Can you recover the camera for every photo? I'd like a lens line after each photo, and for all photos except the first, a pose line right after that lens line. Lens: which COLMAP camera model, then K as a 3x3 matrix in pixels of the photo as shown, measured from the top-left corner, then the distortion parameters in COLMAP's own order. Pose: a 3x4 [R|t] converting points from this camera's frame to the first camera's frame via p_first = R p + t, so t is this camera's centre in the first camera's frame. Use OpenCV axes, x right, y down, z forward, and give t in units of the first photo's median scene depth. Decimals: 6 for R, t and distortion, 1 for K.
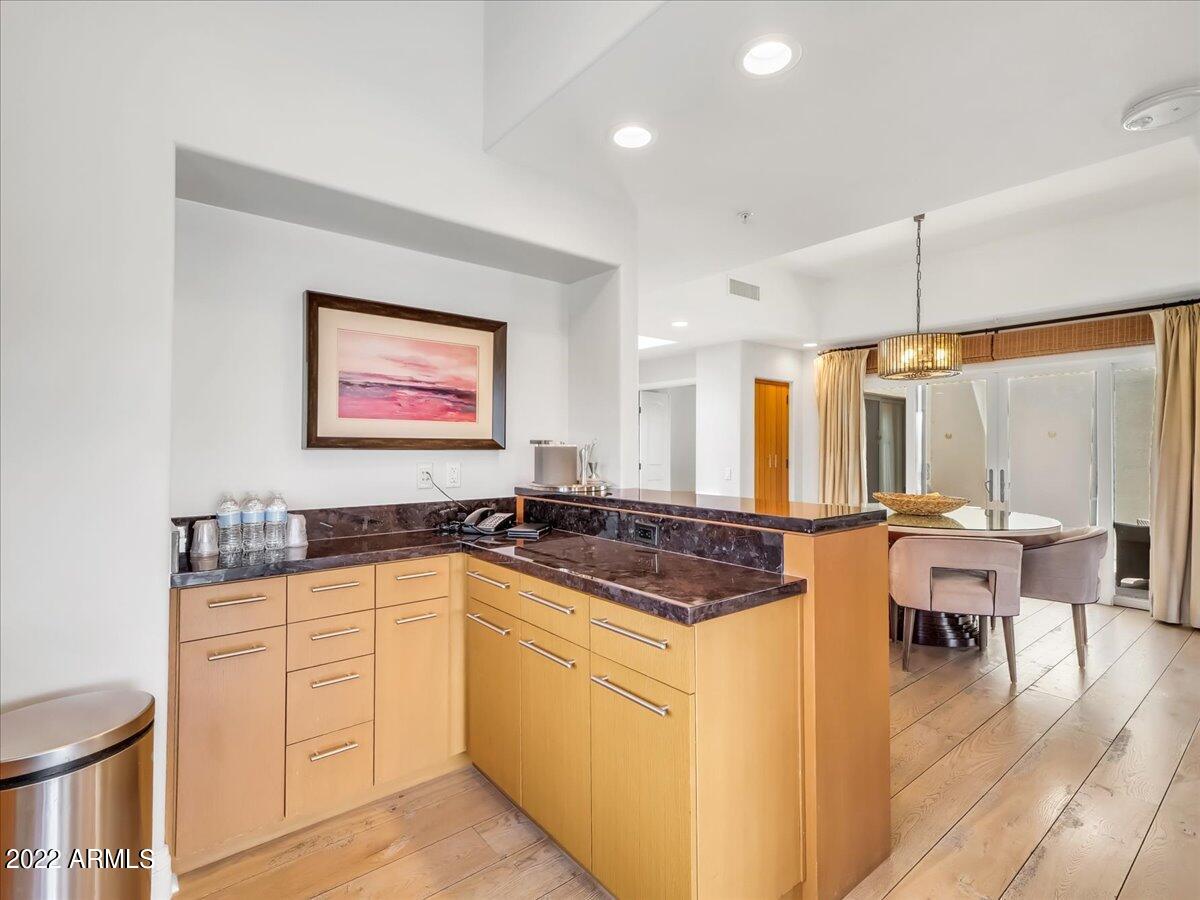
lens RADIAL K [[583.1, 0, 590.9], [0, 583.1, 439.4], [0, 0, 1]] dist [0.012962, 0.000198]
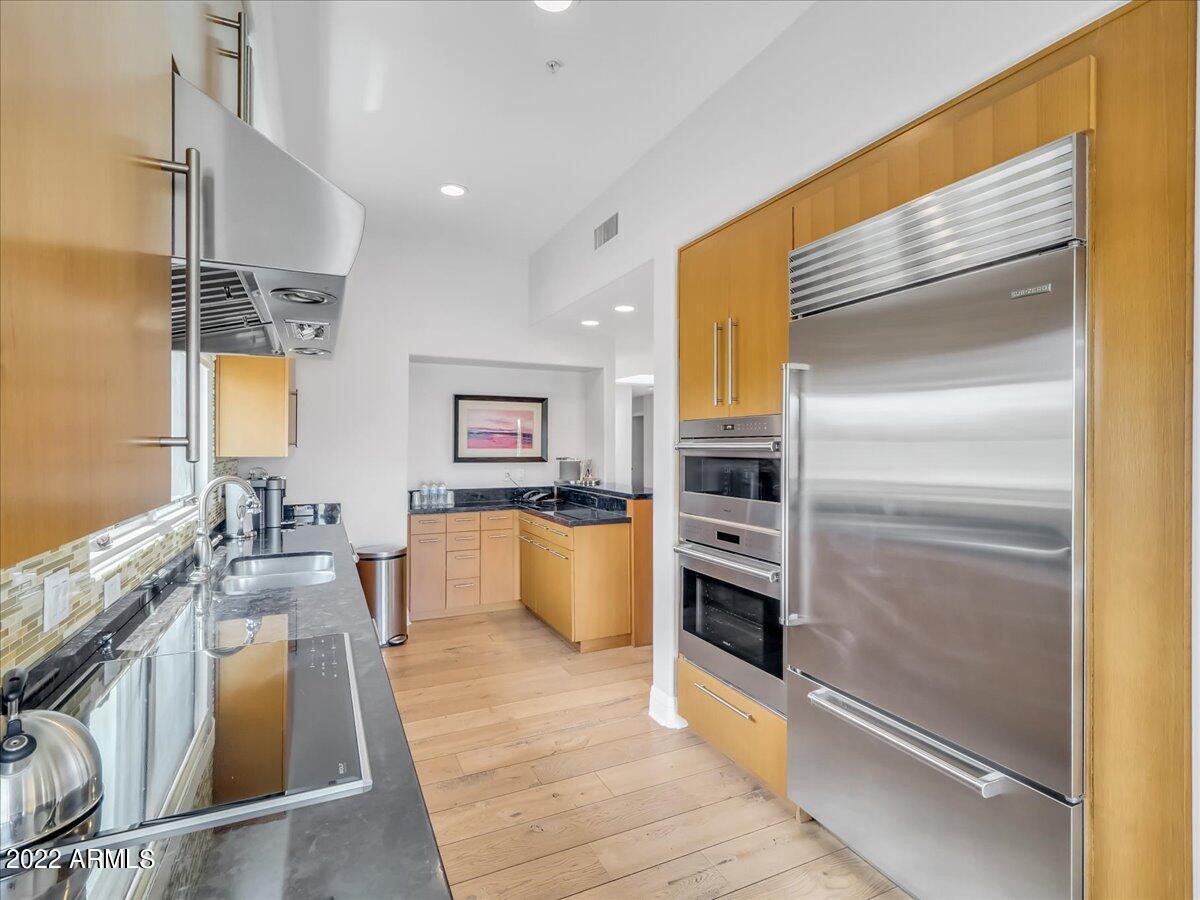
lens RADIAL K [[583.1, 0, 603.4], [0, 583.1, 451.3], [0, 0, 1]] dist [0.012962, 0.000198]
pose [[0.975124, 0.004898, -0.221606, 0.573035], [-0.001034, 0.999845, 0.017548, -0.065841], [0.221657, -0.016882, 0.974978, -1.066984]]
